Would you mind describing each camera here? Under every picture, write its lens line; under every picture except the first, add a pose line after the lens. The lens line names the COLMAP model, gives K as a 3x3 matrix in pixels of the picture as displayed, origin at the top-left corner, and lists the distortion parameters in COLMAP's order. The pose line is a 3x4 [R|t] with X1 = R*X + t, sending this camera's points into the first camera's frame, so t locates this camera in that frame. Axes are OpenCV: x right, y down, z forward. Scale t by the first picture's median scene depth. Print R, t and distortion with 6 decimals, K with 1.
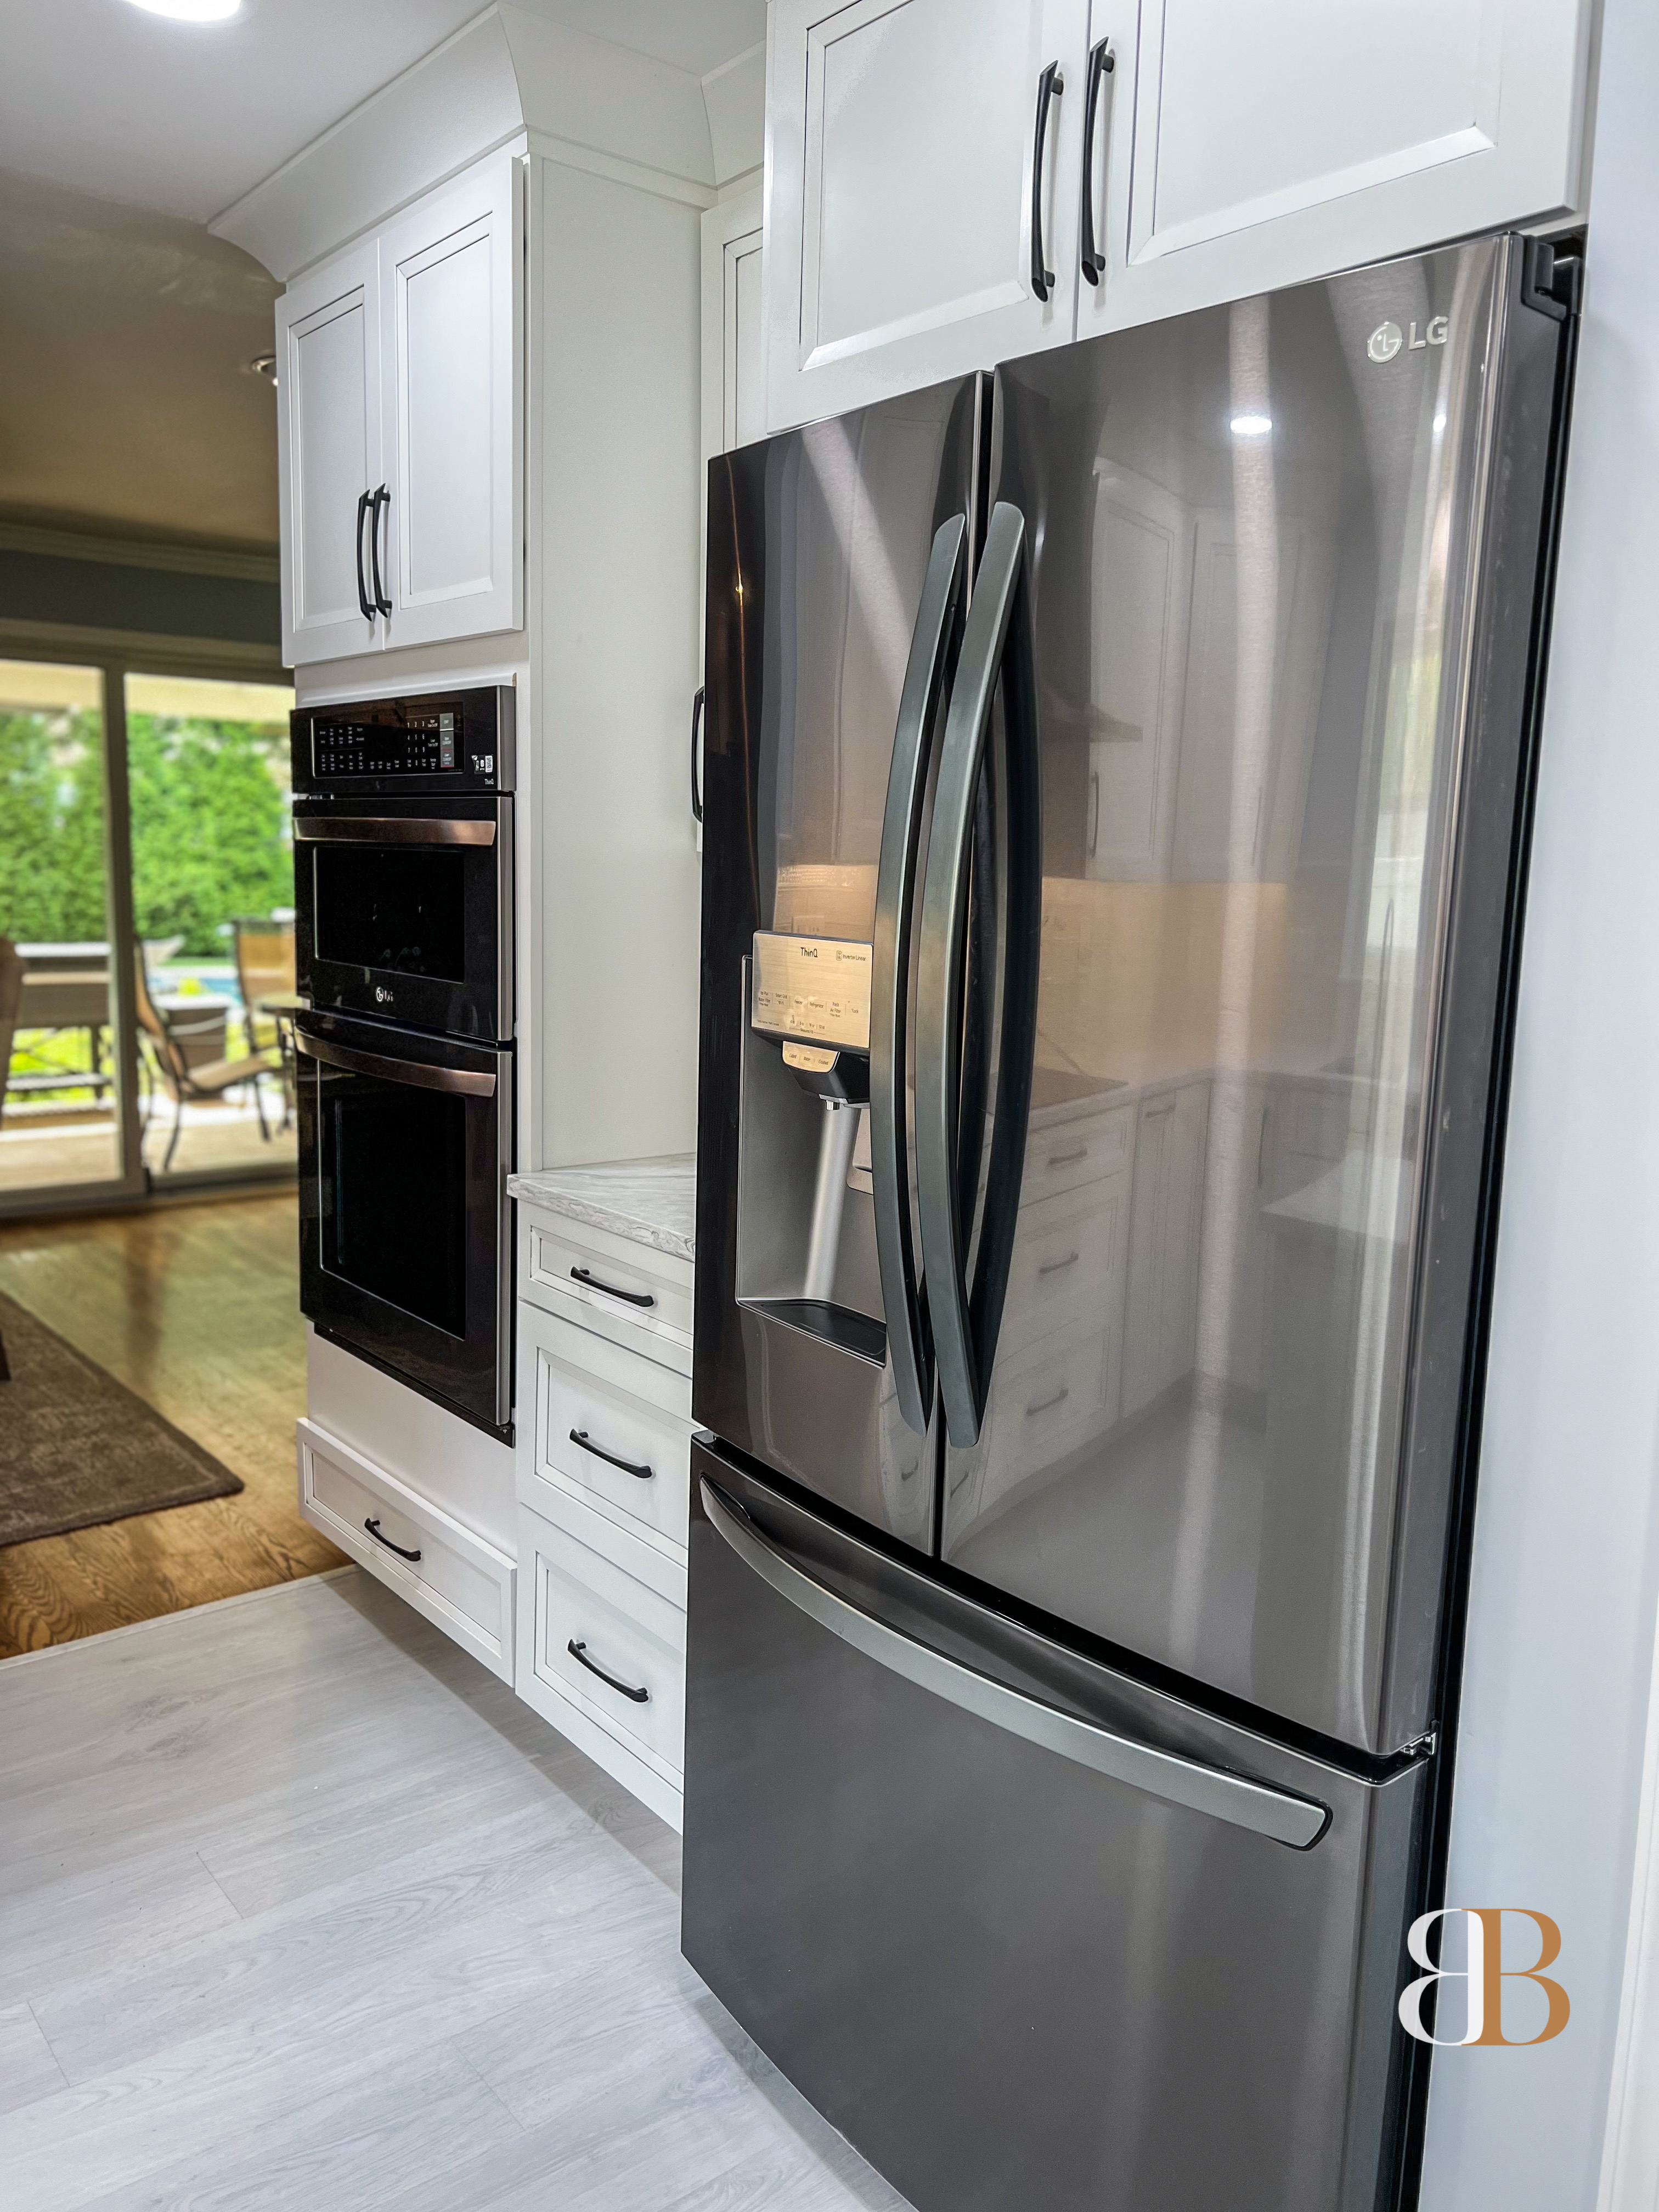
lens RADIAL K [[1660.5, 0, 844.9], [0, 1660.5, 1088.1], [0, 0, 1]] dist [0.061440, -0.077362]
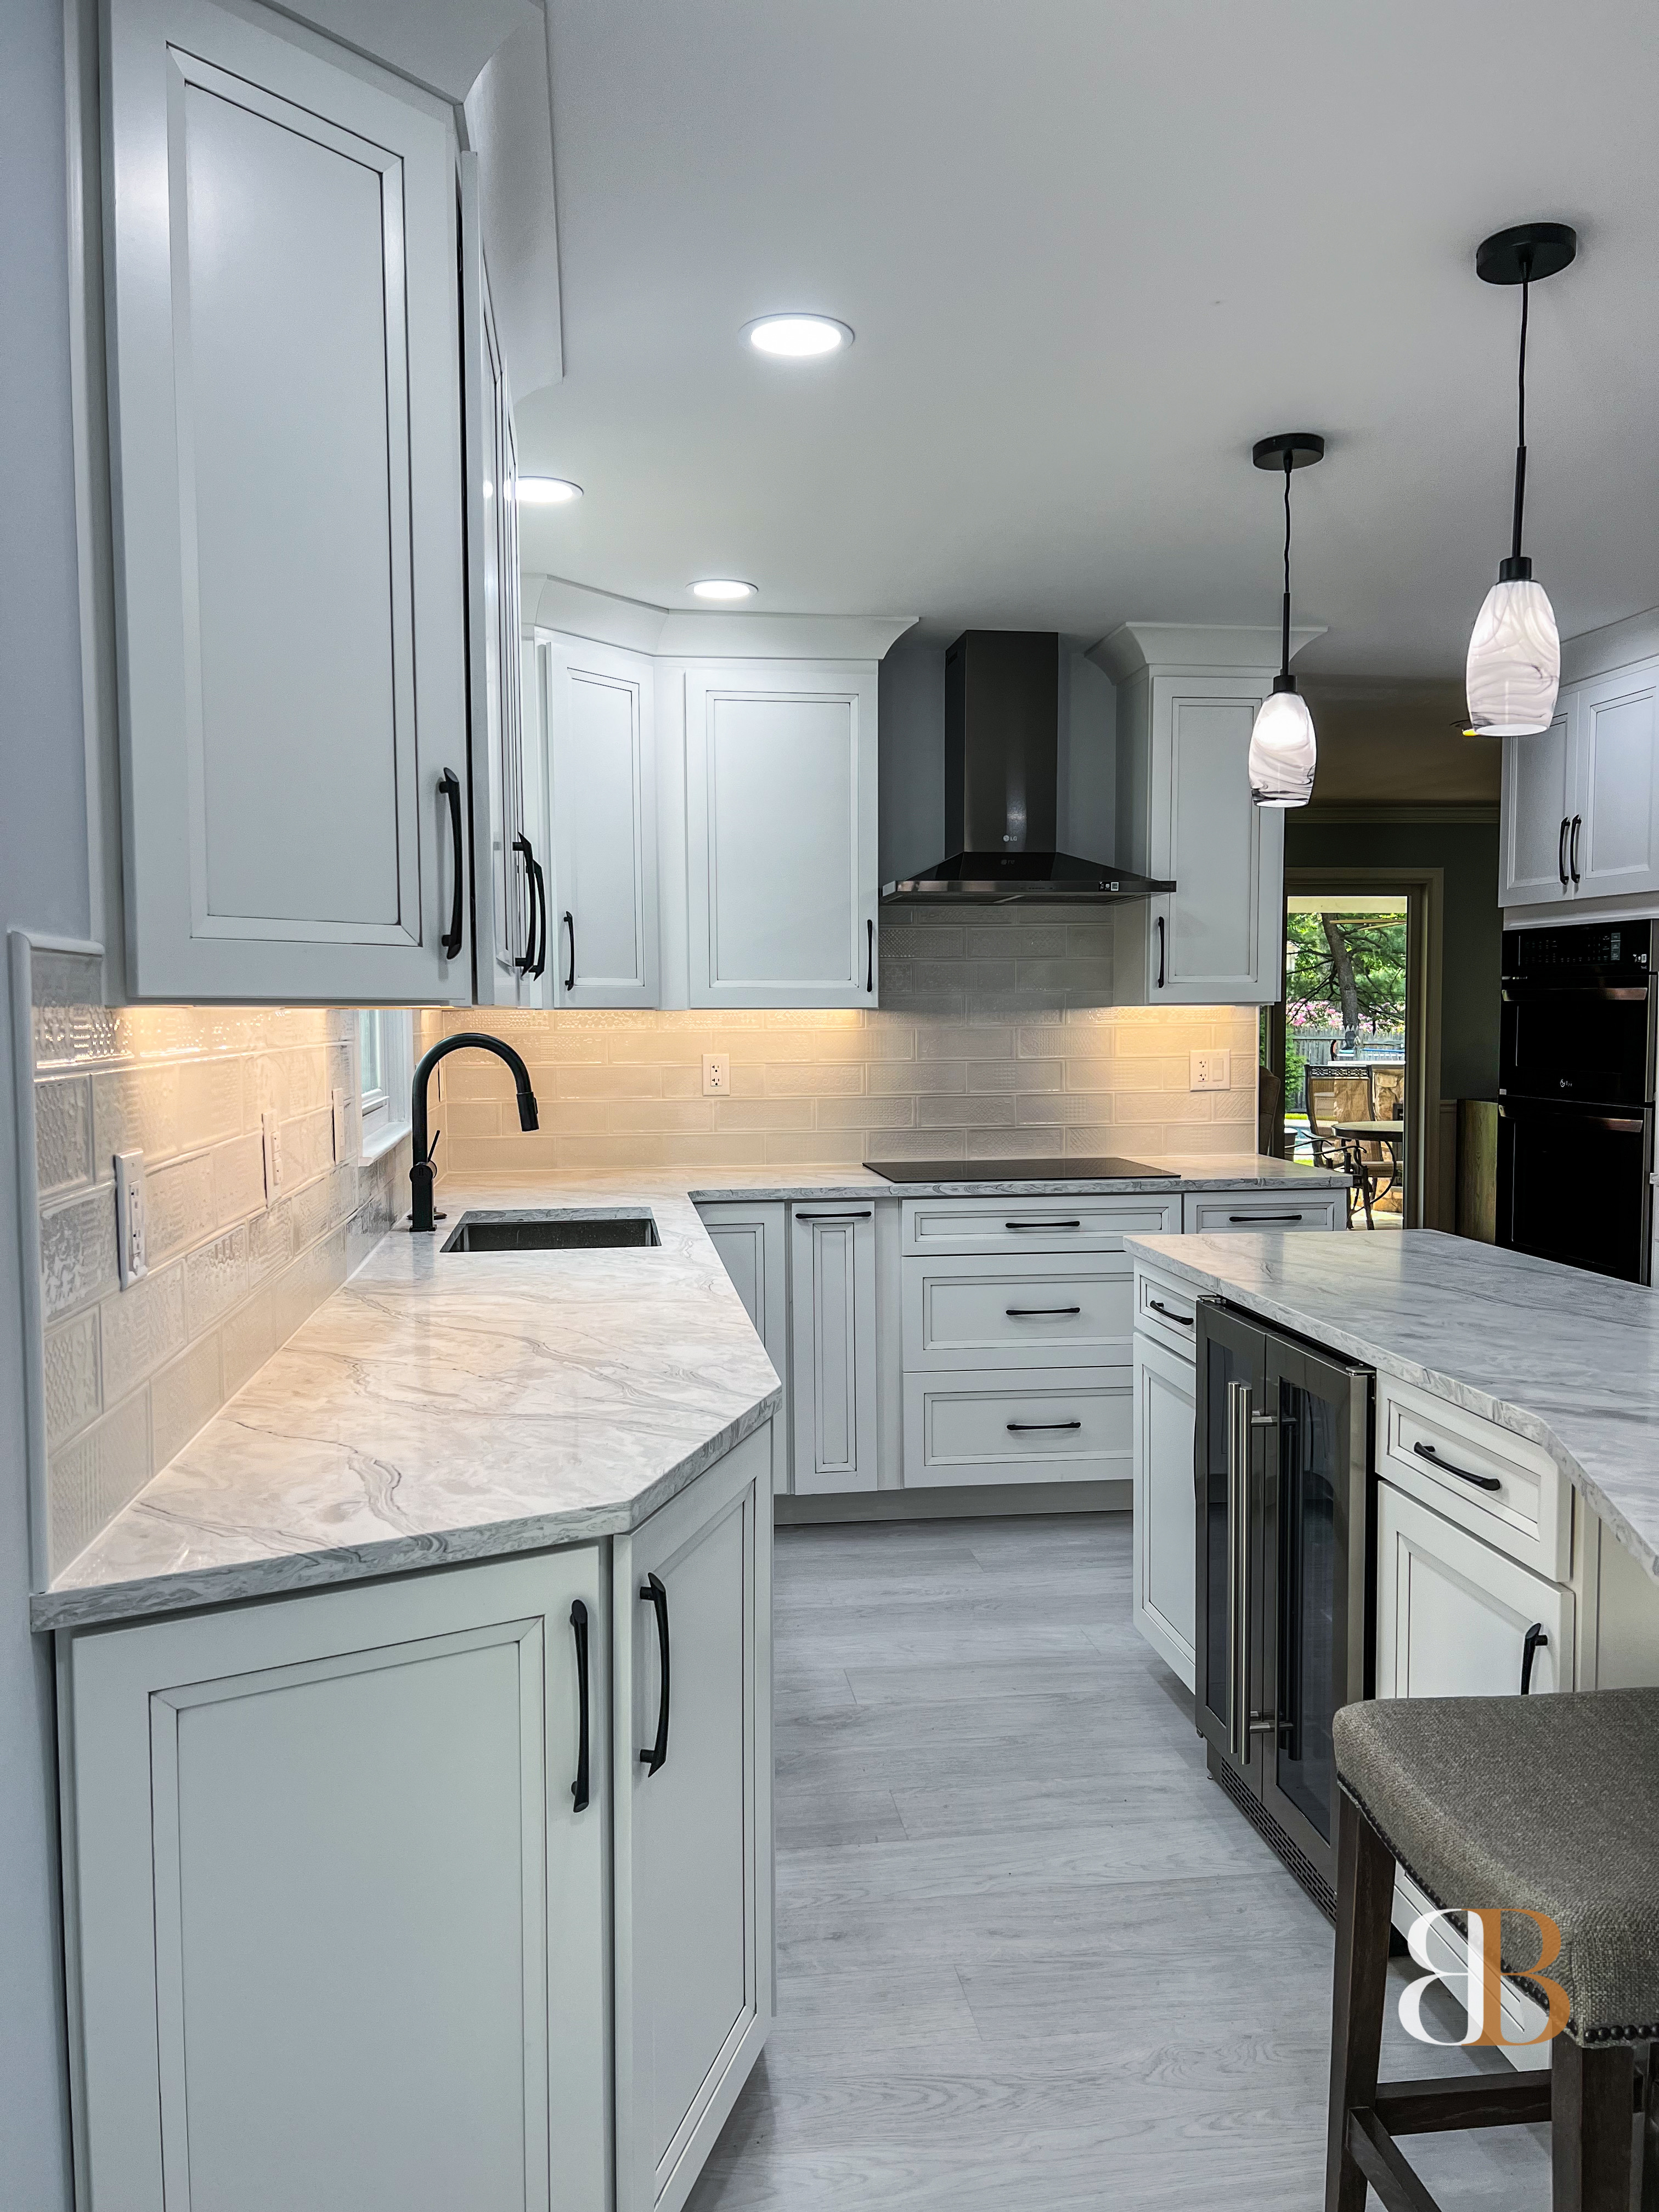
lens RADIAL K [[1660.5, 0, 825.8], [0, 1660.5, 1111.6], [0, 0, 1]] dist [0.061440, -0.077362]
pose [[0.850636, 0.004560, -0.525735, 0.002010], [-0.048805, 0.996330, -0.070325, 0.164258], [0.523485, 0.085479, 0.847736, -1.121710]]
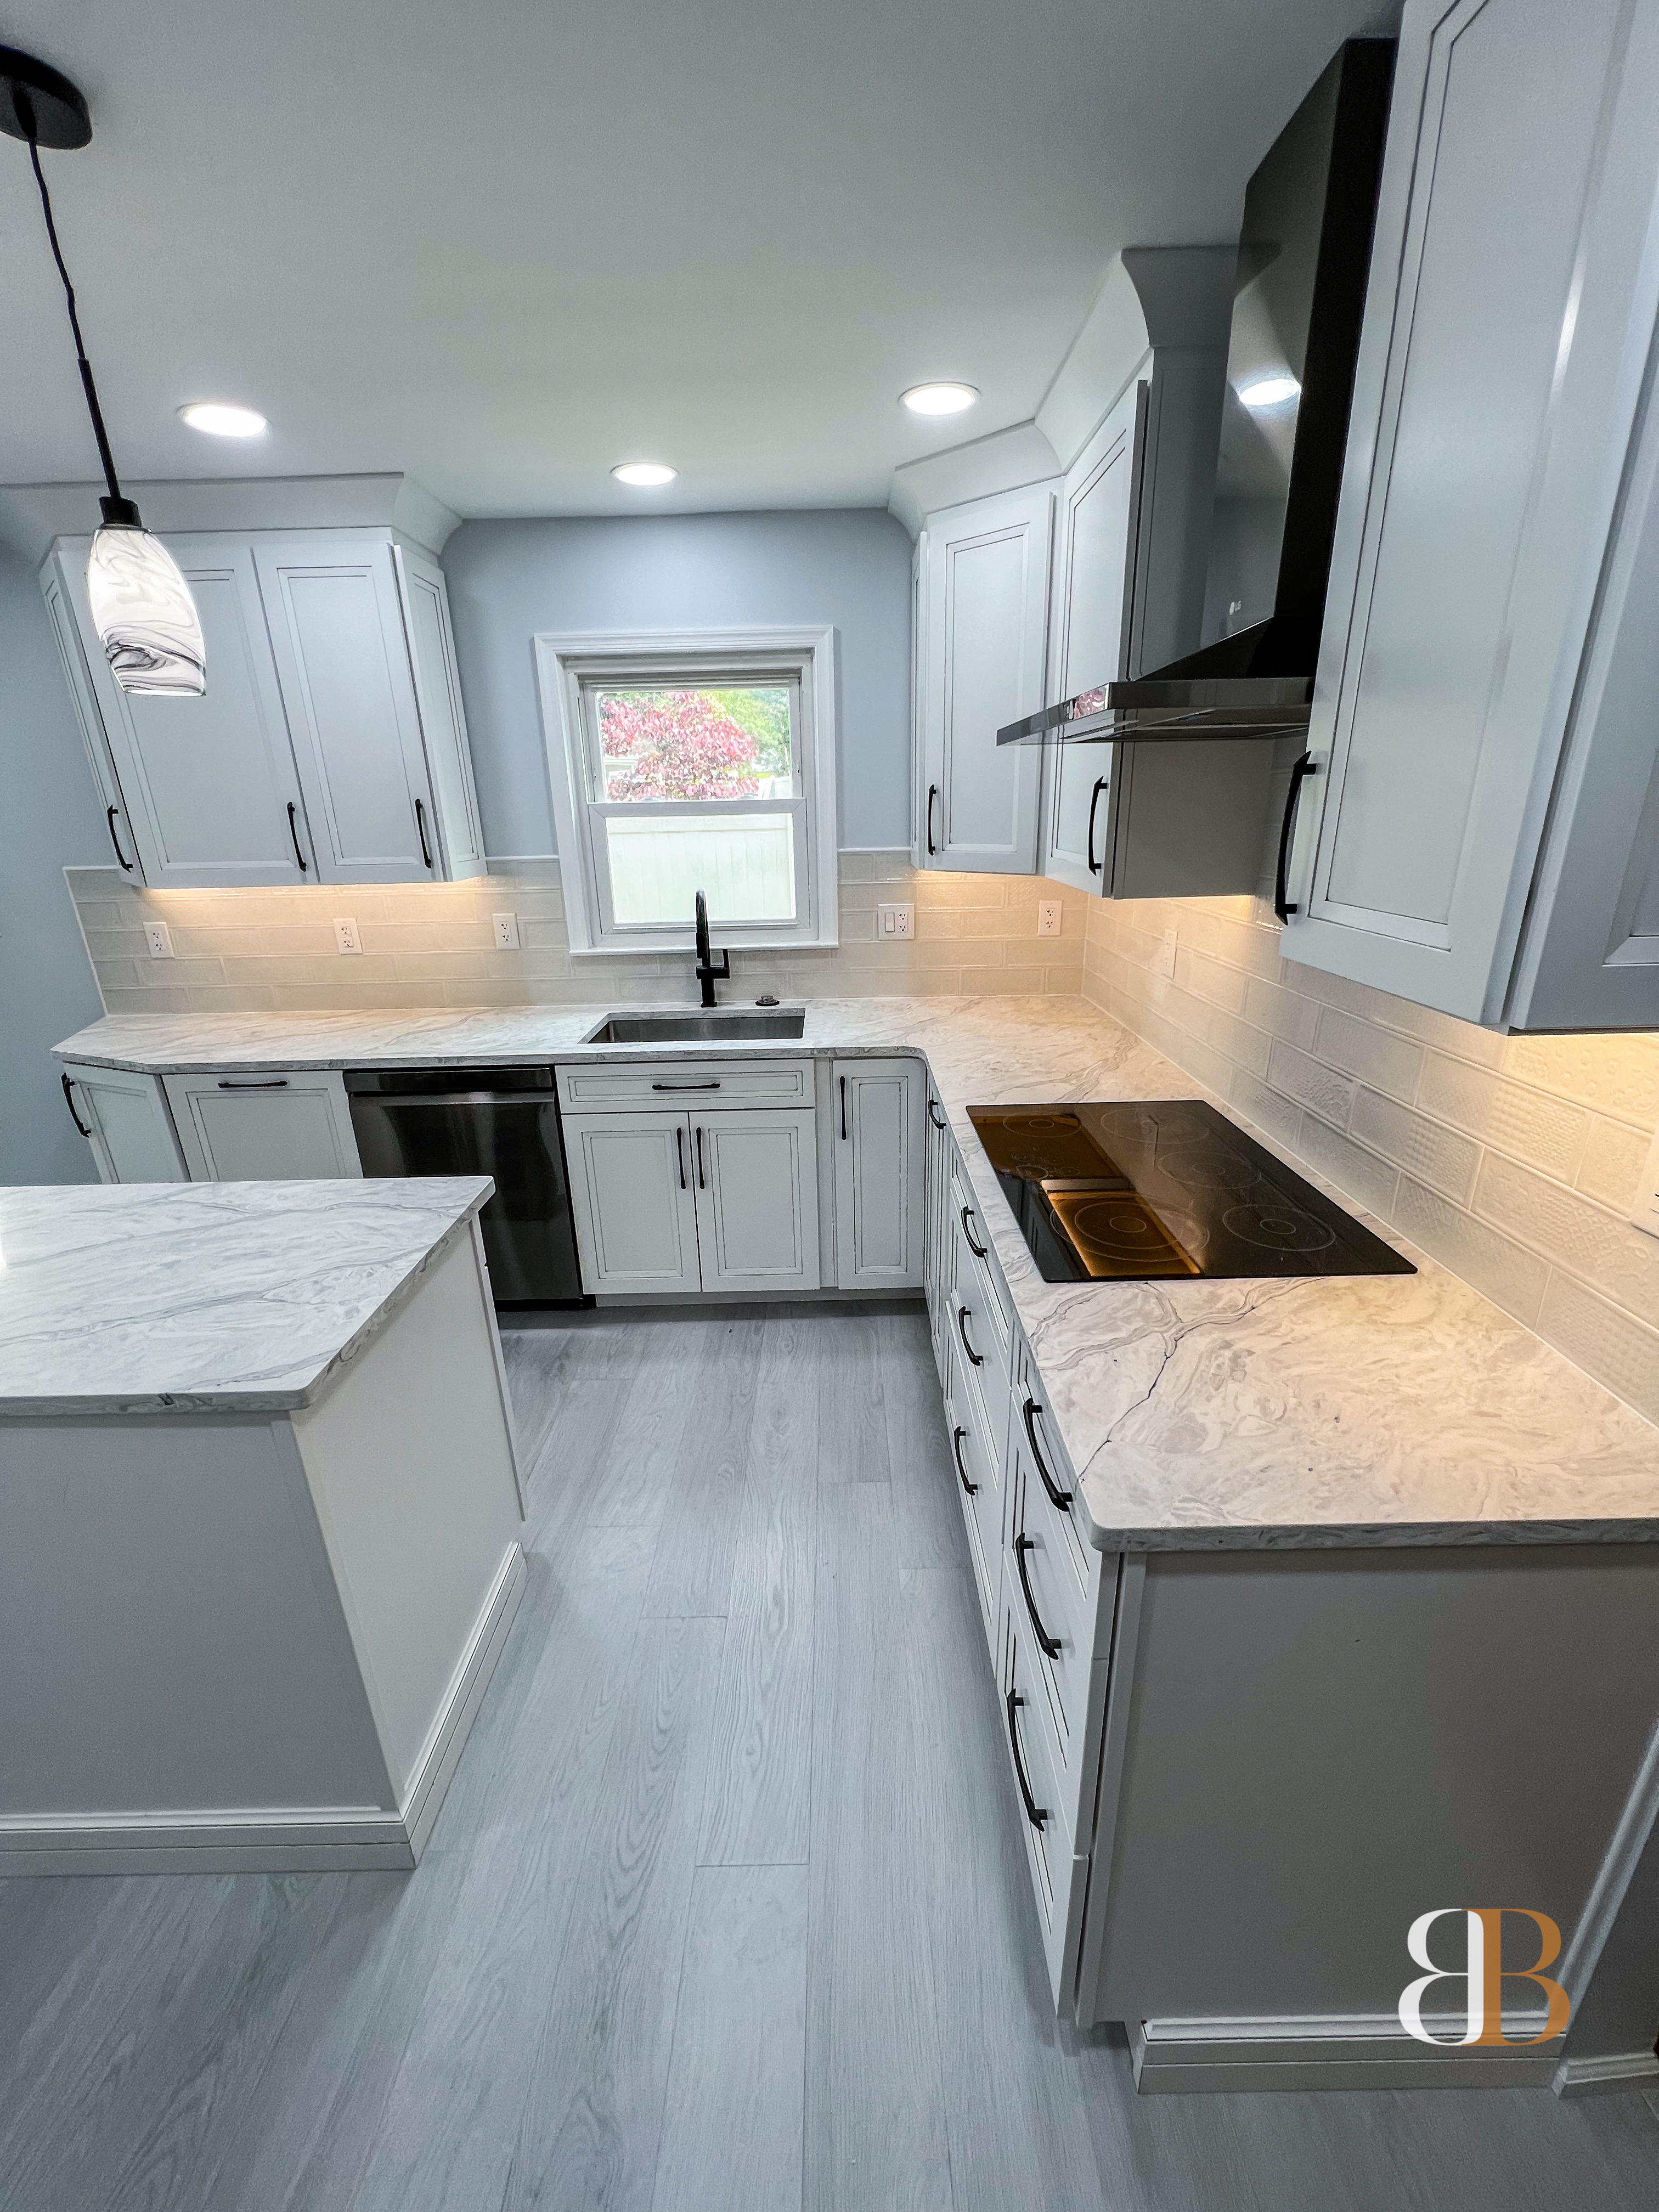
lens RADIAL K [[882.5, 0, 836.0], [0, 882.5, 1102.5], [0, 0, 1]] dist [-0.002365, 0.000753]
pose [[-0.632527, 0.242398, -0.735631, -0.194982], [-0.100001, 0.916260, 0.387902, -0.210599], [0.768055, 0.318922, -0.555319, 0.855723]]
